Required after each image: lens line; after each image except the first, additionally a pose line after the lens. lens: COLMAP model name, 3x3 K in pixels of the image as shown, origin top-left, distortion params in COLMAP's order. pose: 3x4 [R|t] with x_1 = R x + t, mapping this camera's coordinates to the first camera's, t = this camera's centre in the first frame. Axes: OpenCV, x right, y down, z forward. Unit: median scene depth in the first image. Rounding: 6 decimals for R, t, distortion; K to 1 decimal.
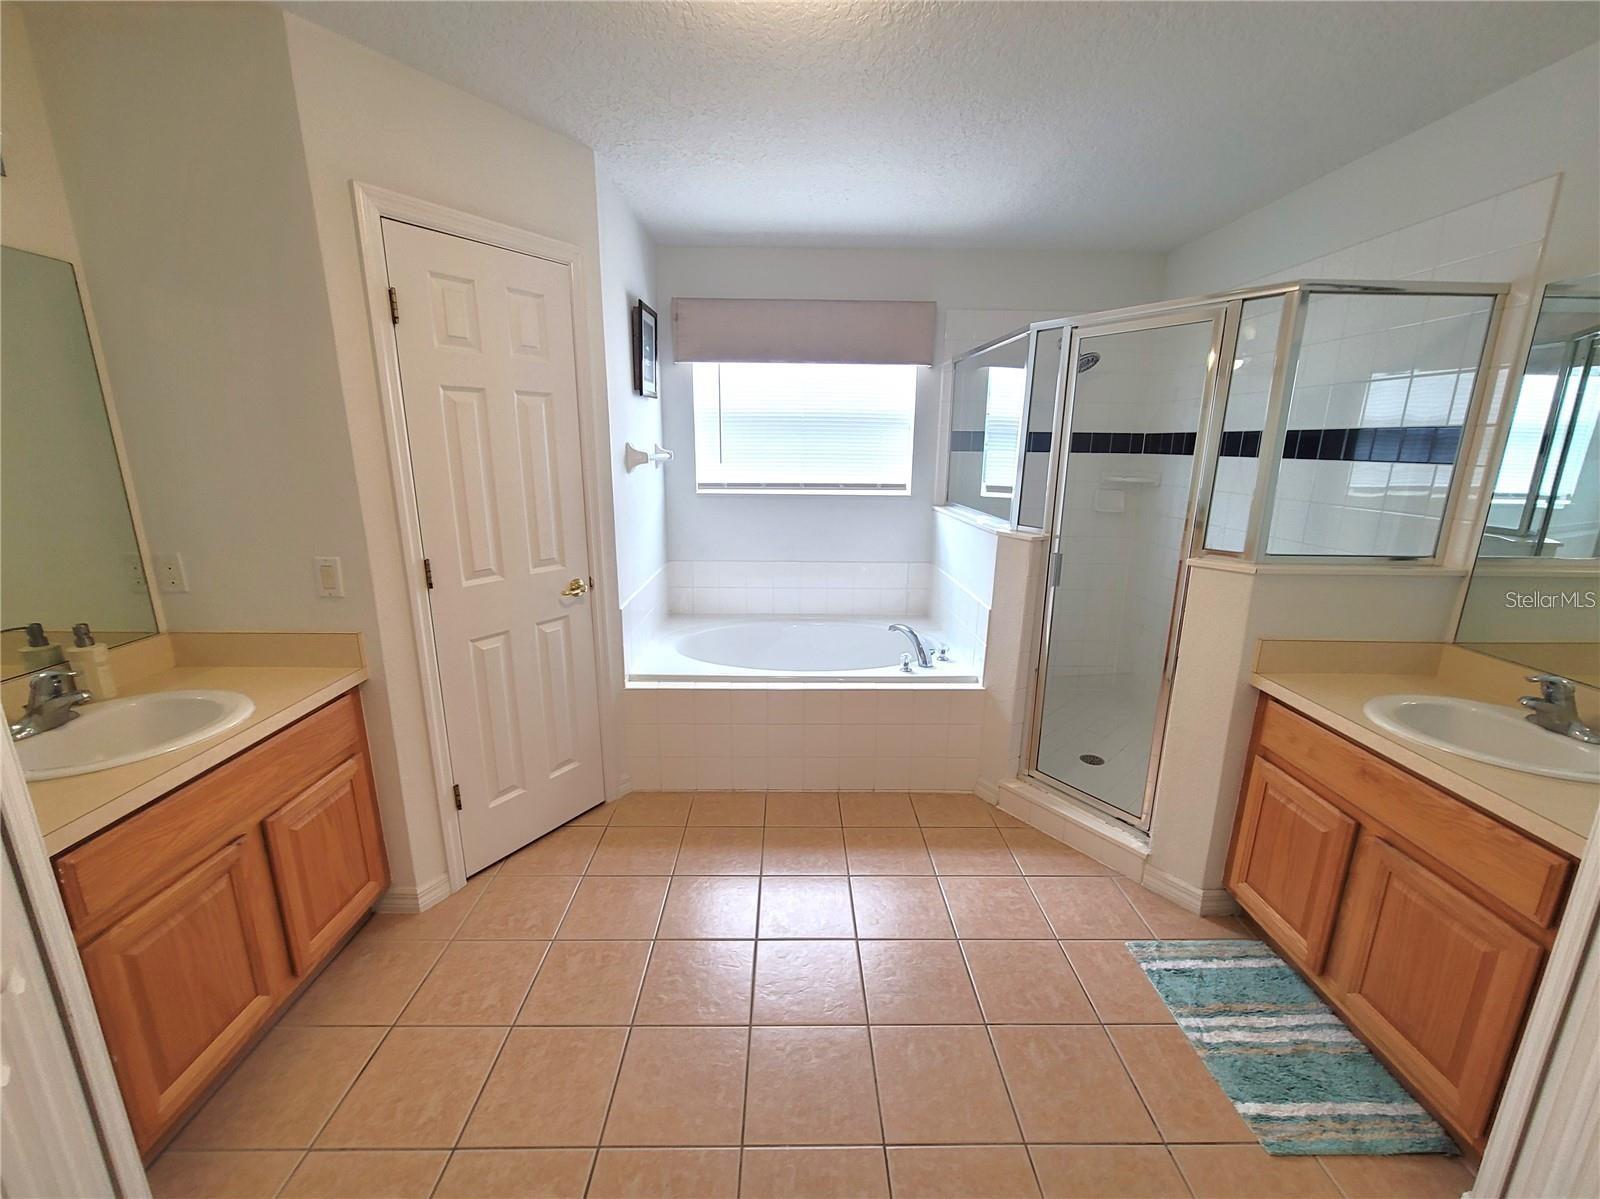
lens RADIAL K [[656.5, 0, 798.5], [0, 656.5, 599.4], [0, 0, 1]] dist [-0.008096, 0.000377]
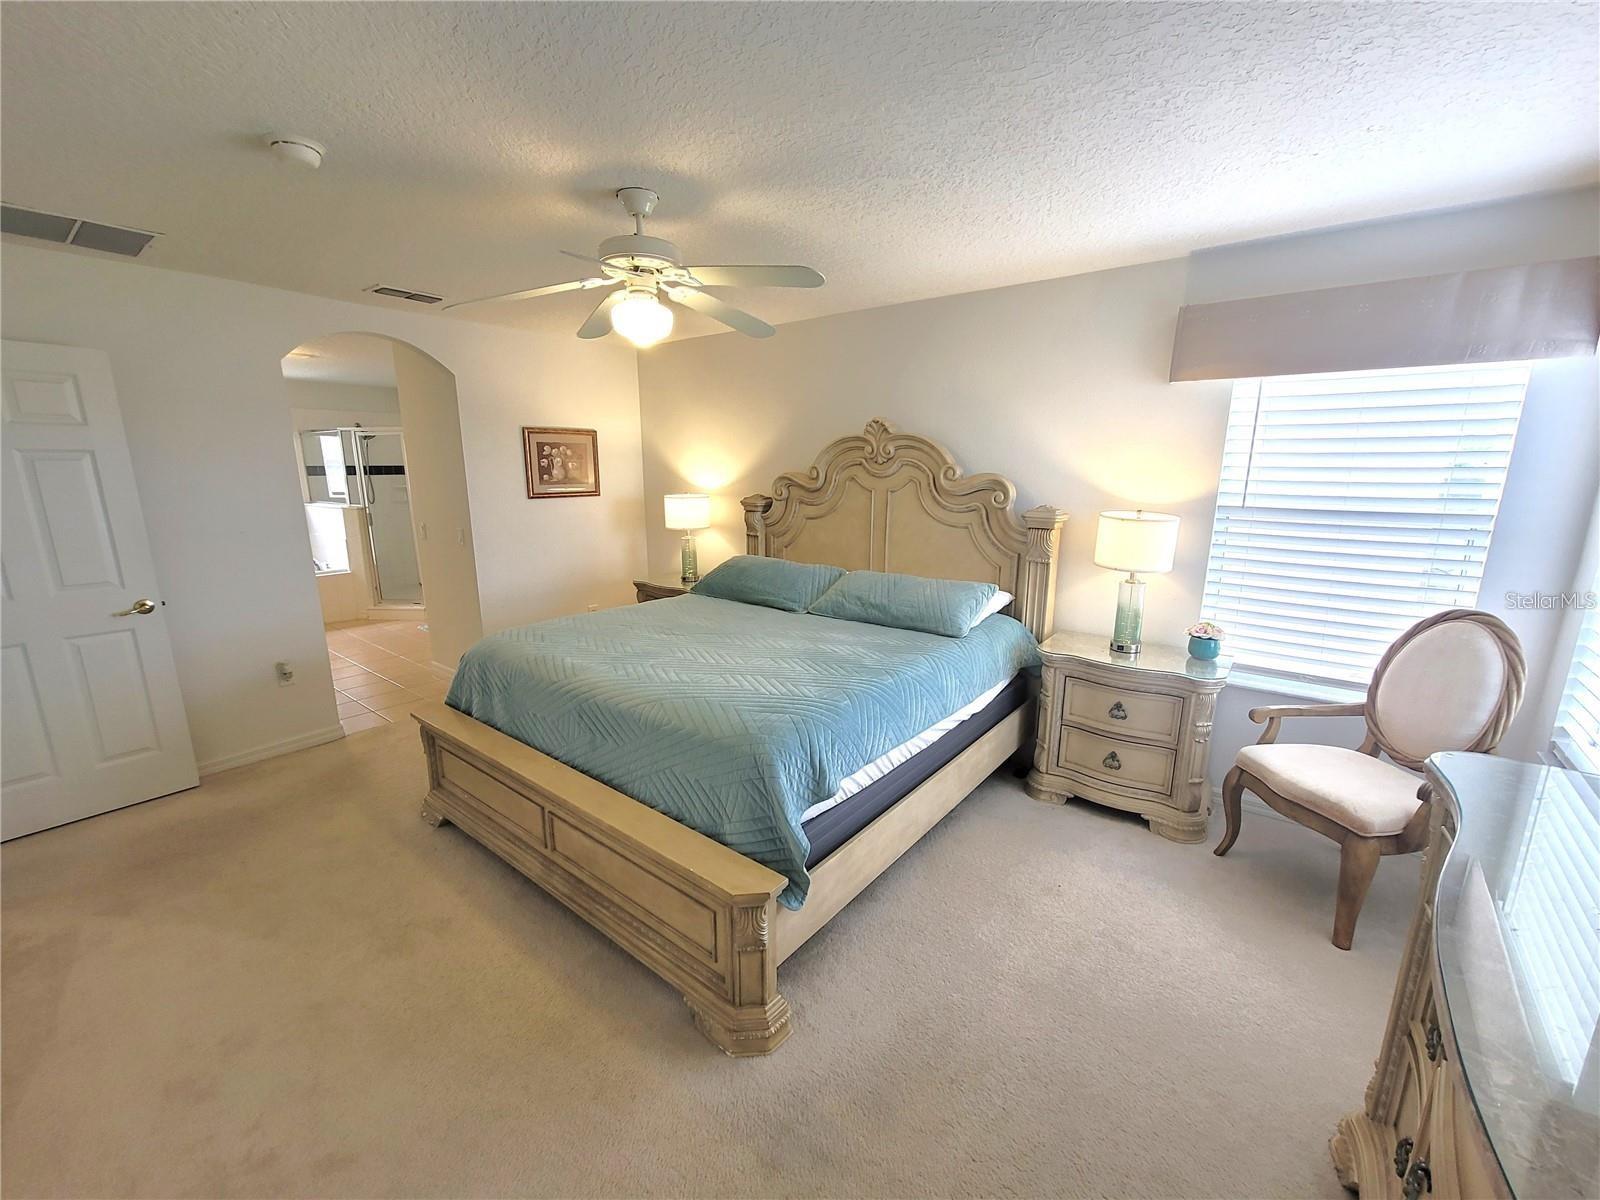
lens RADIAL K [[656.5, 0, 789.9], [0, 656.5, 613.5], [0, 0, 1]] dist [-0.008096, 0.000377]
pose [[0.632599, -0.185889, 0.751840, -0.545024], [0.197600, 0.977379, 0.075392, 0.427879], [-0.748847, 0.100870, 0.655021, -1.808042]]
